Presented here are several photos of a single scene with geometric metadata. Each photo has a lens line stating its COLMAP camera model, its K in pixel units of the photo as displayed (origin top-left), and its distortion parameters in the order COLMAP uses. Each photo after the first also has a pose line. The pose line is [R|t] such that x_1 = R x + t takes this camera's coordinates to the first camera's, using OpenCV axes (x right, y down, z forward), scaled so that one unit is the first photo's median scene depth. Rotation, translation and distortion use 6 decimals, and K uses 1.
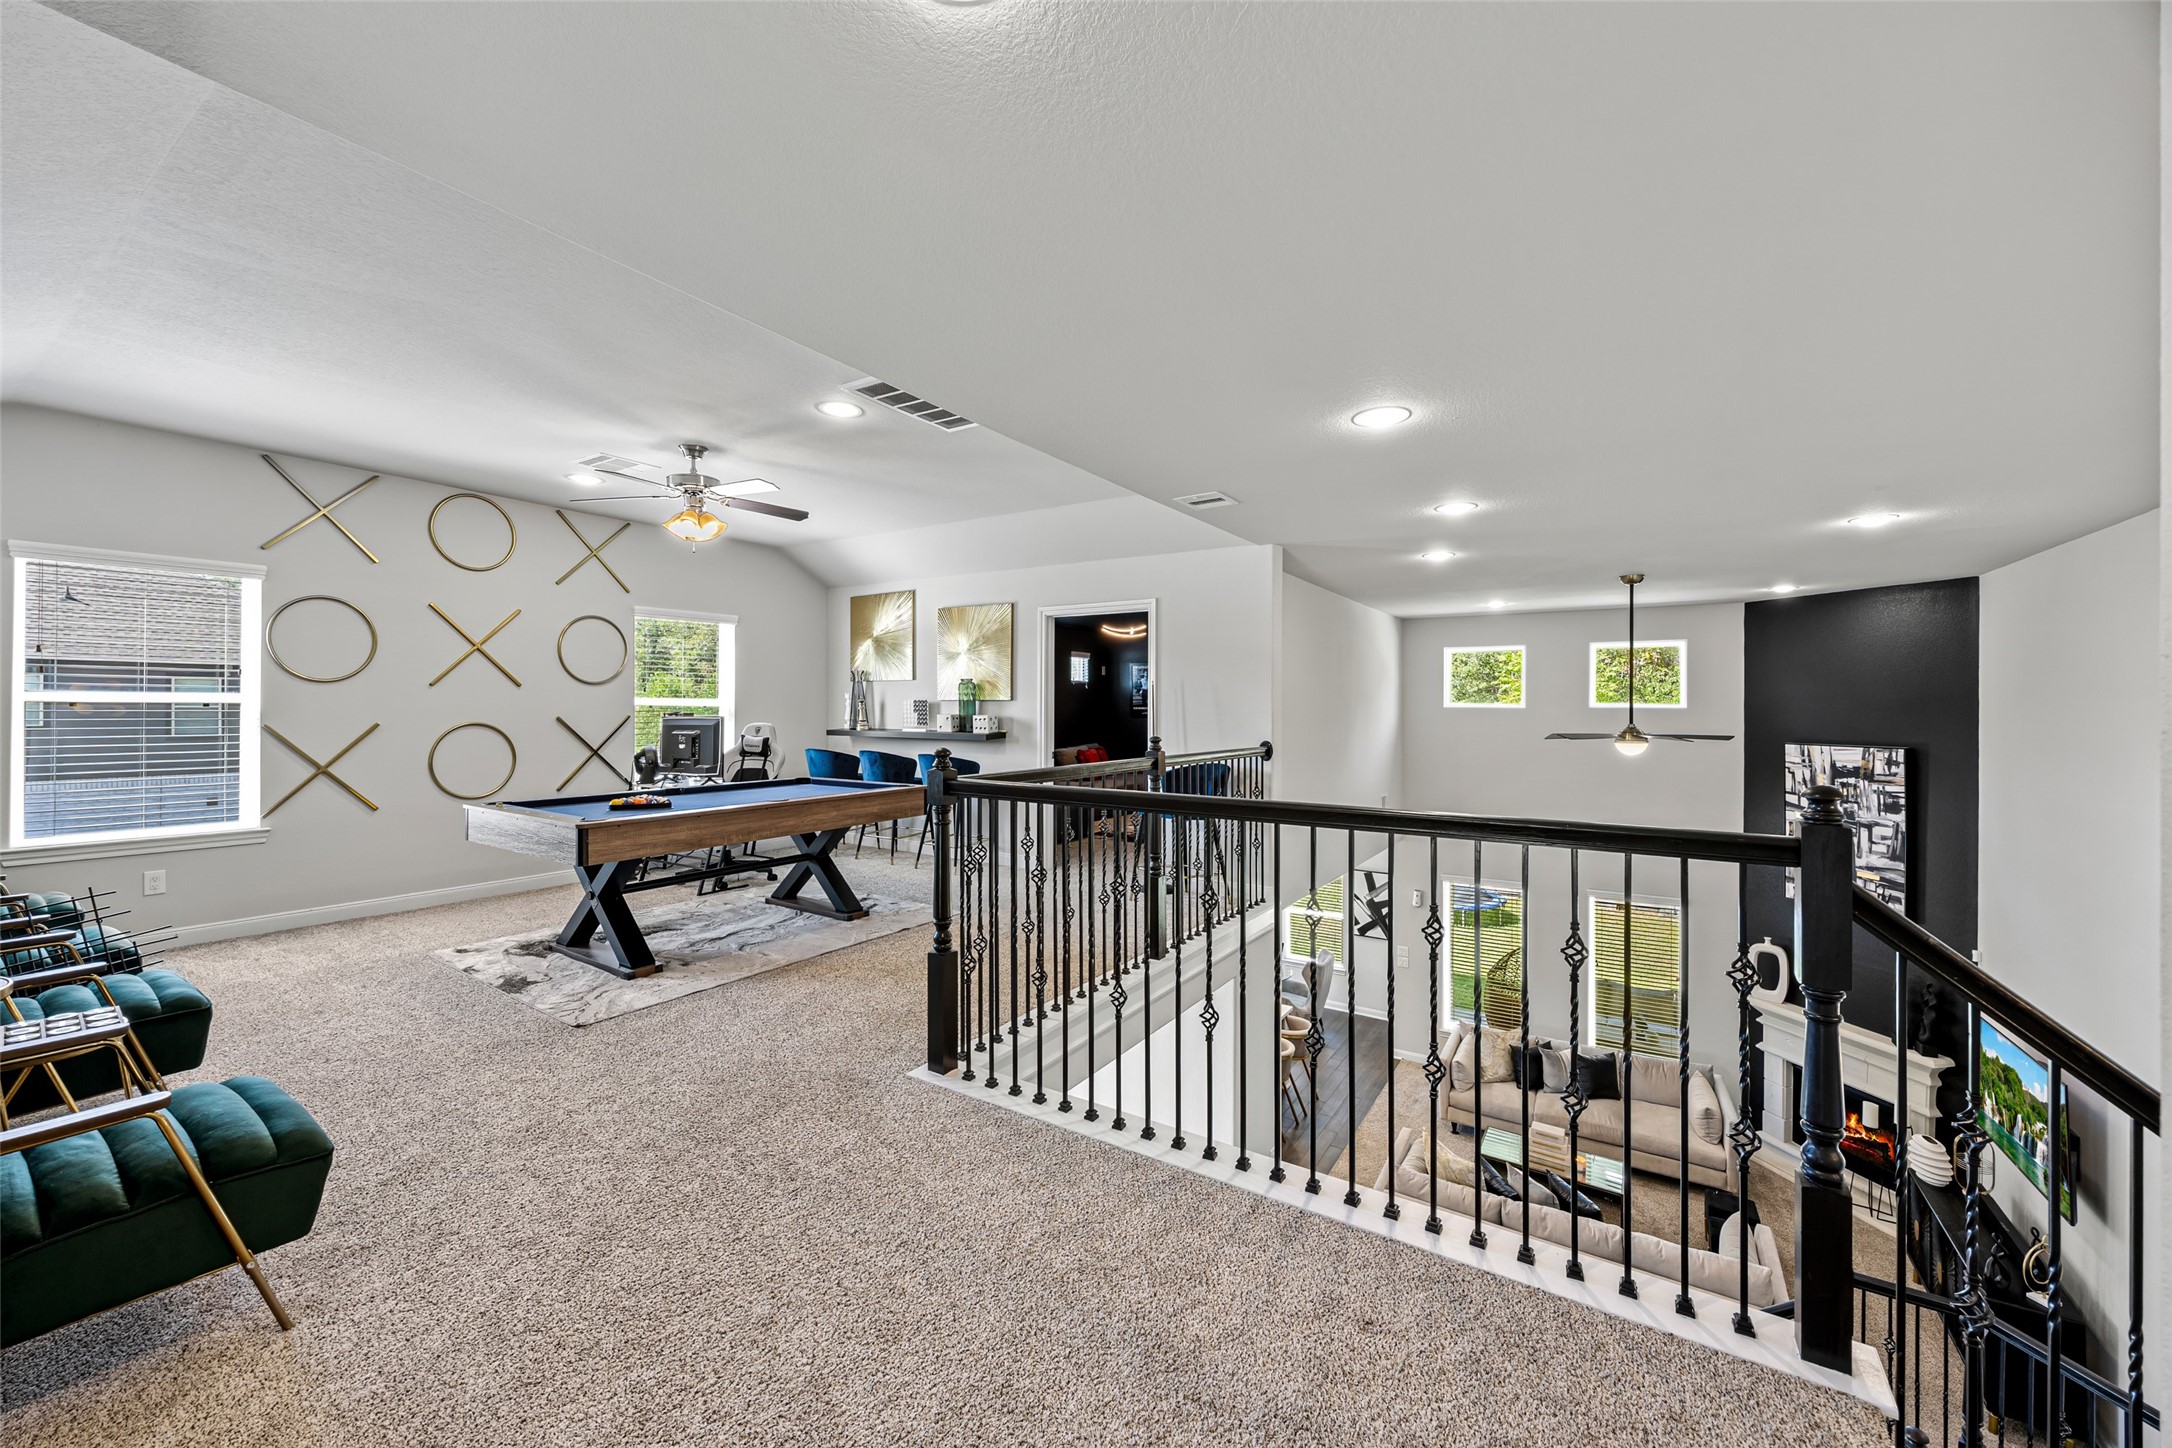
lens RADIAL K [[829.4, 0, 1071.0], [0, 829.4, 705.1], [0, 0, 1]] dist [-0.004901, 0.000452]
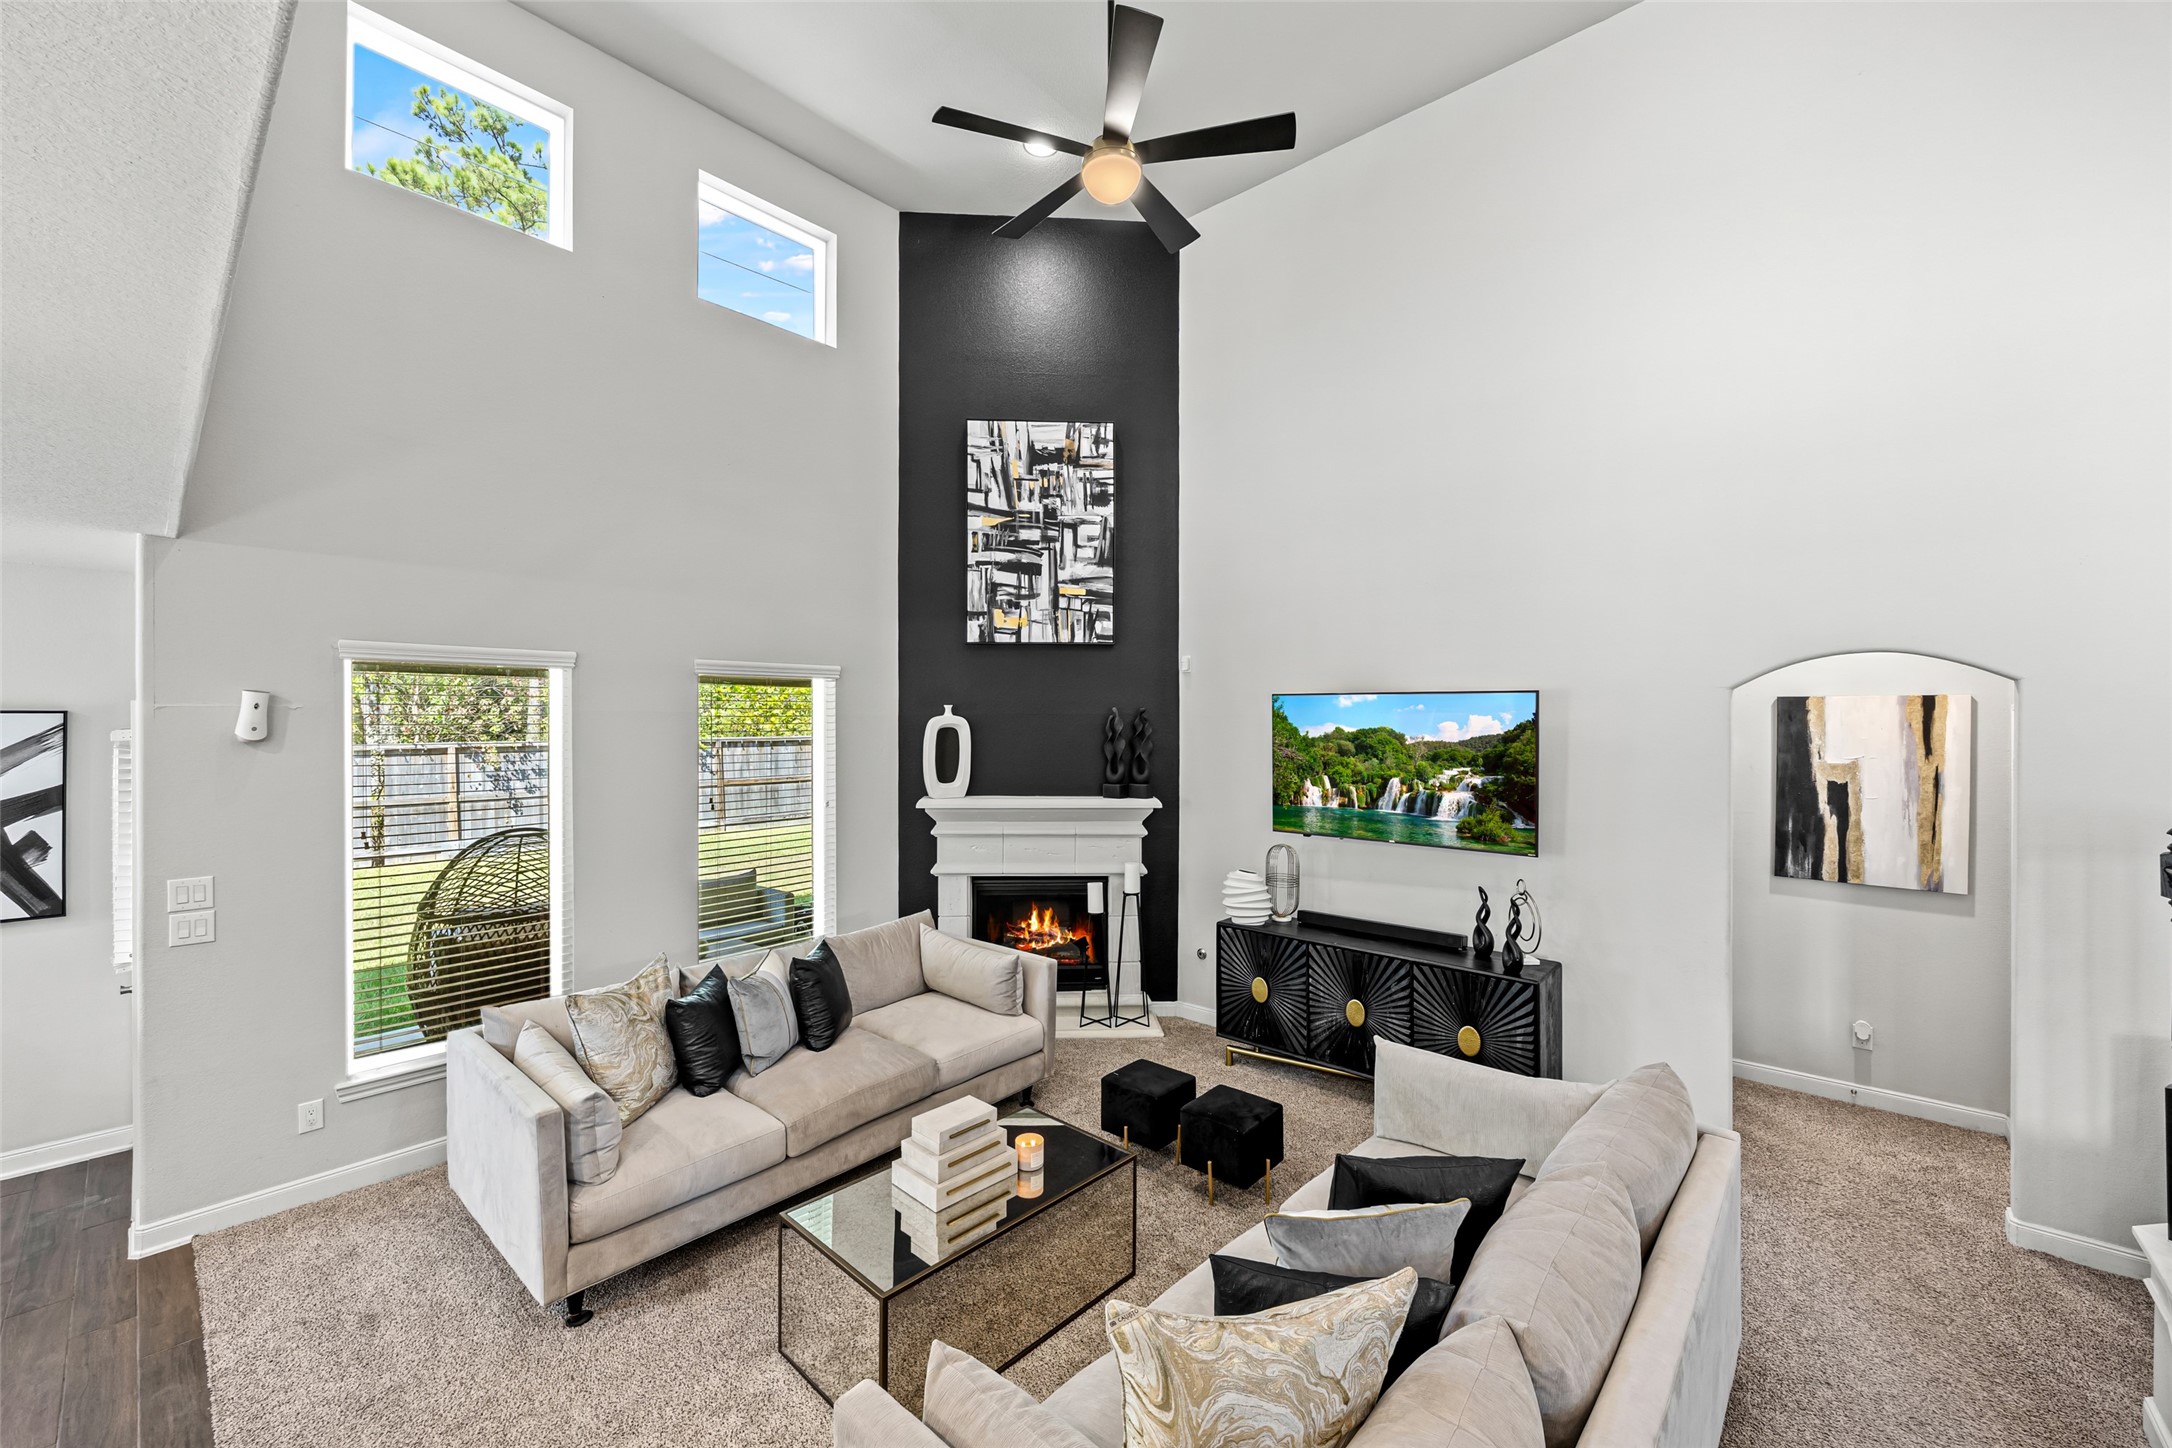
lens RADIAL K [[829.4, 0, 1076.9], [0, 829.4, 729.3], [0, 0, 1]] dist [-0.004901, 0.000452]
pose [[0.153560, -0.013182, 0.988051, 0.211831], [-0.004052, 0.999894, 0.013969, 0.327150], [-0.988131, -0.006148, 0.153490, 0.888907]]
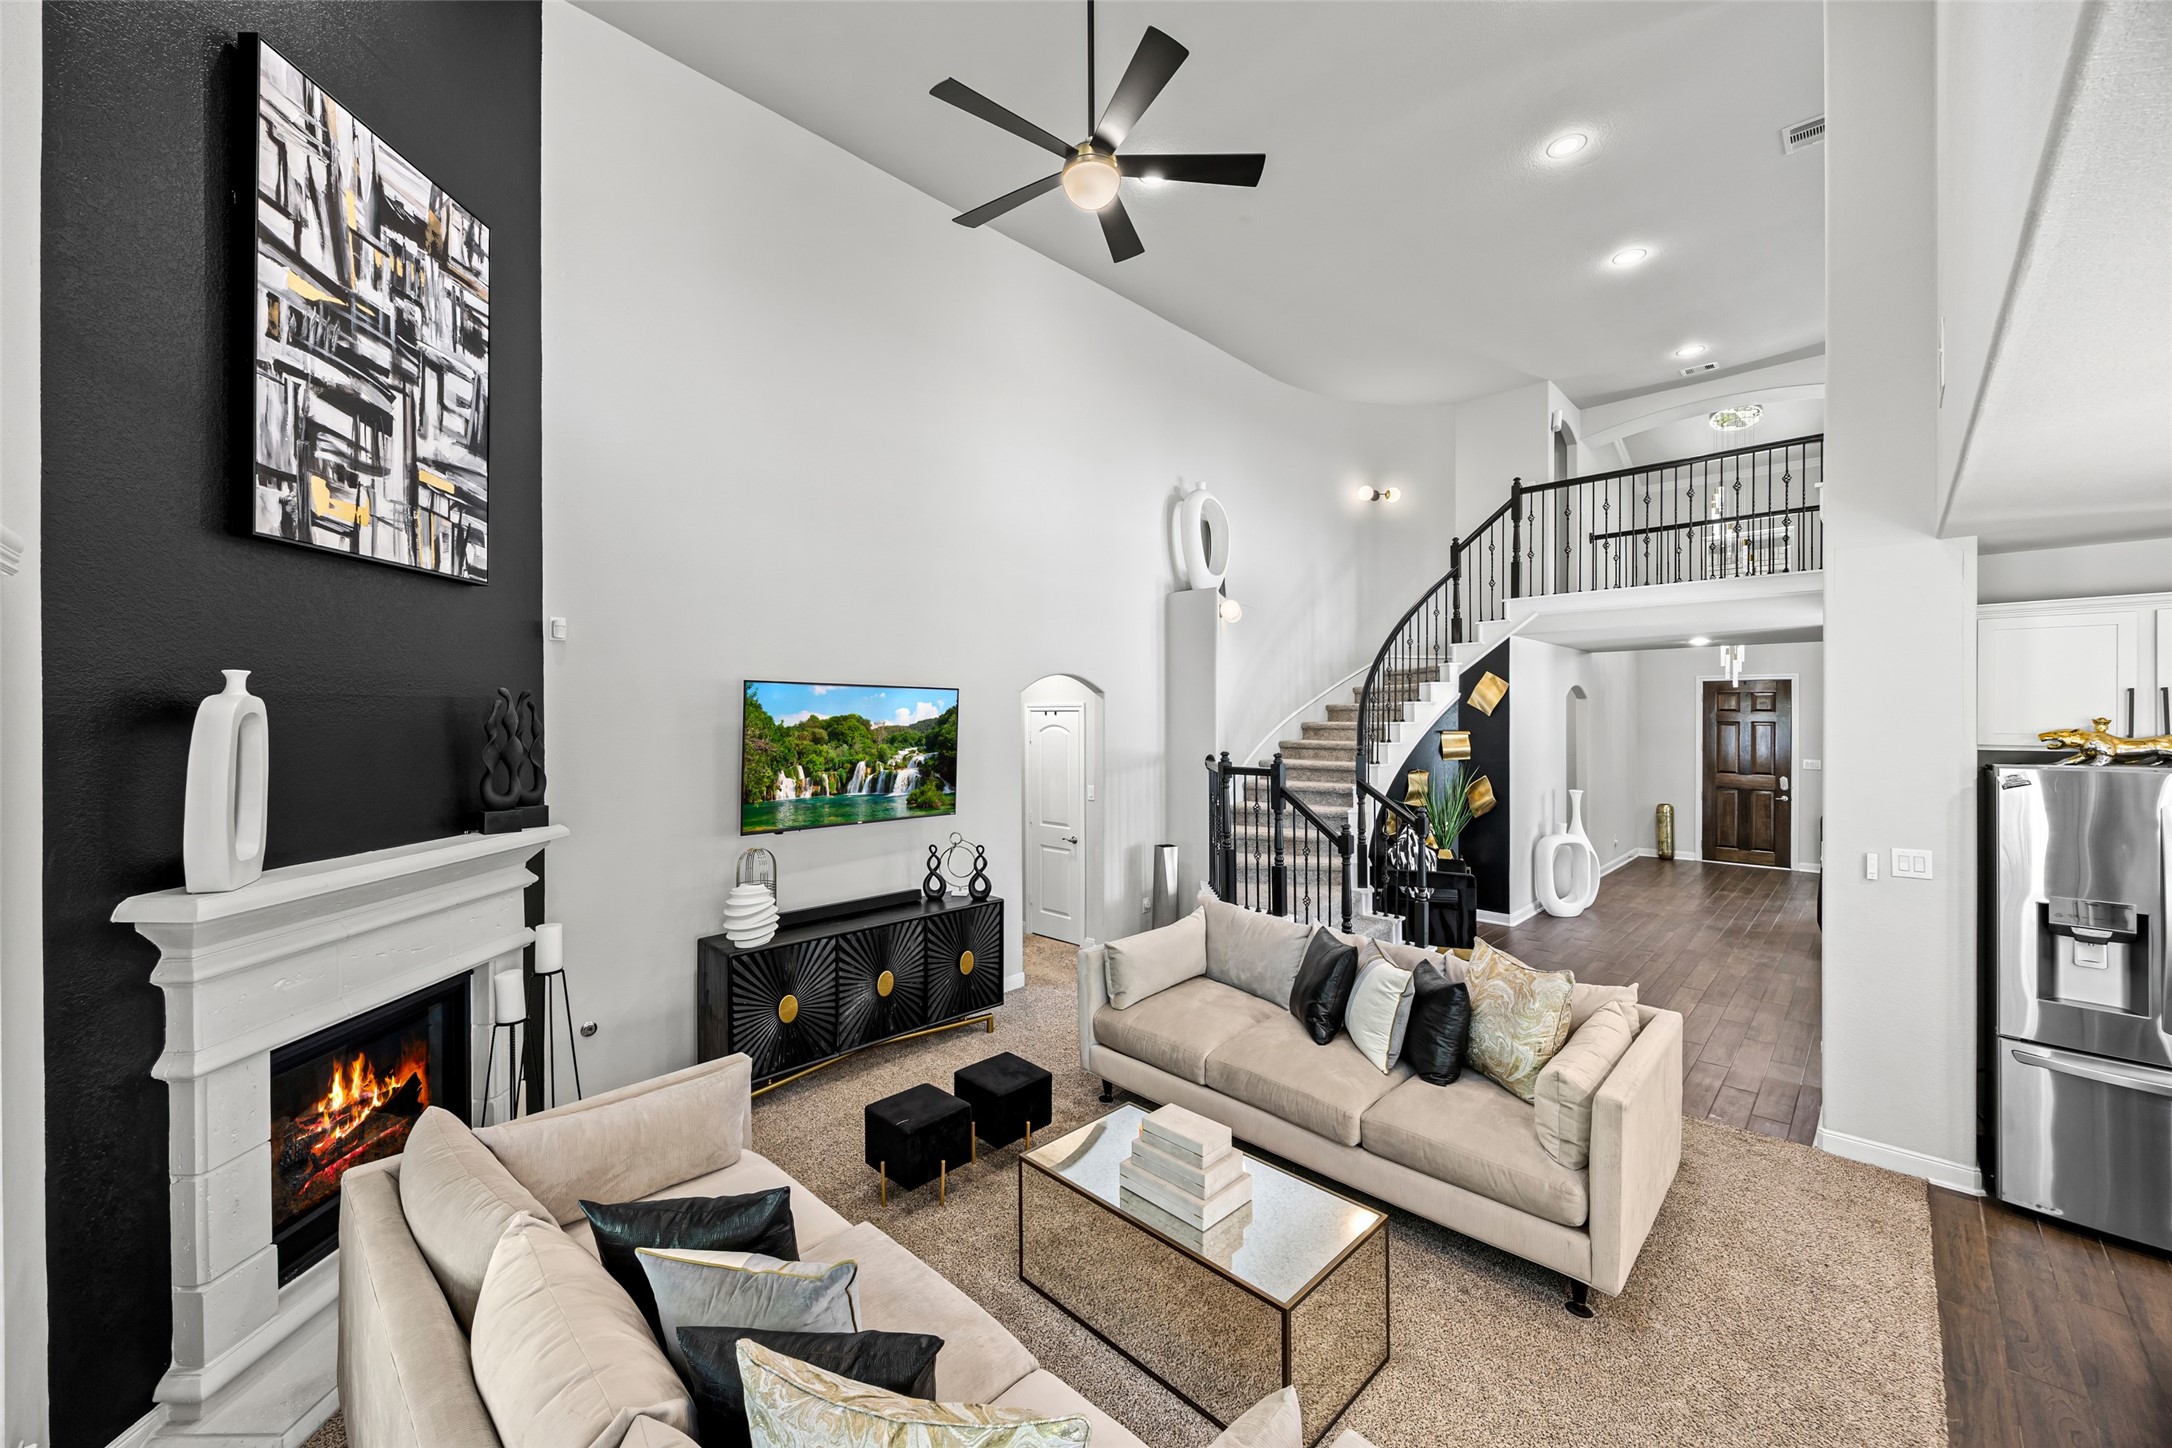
lens RADIAL K [[829.4, 0, 1075.4], [0, 829.4, 713.8], [0, 0, 1]] dist [-0.004901, 0.000452]
pose [[-0.979687, -0.002816, 0.200512, 0.555554], [-0.002996, 0.999995, -0.000593, 0.331925], [-0.200509, -0.001182, -0.979691, 1.375655]]
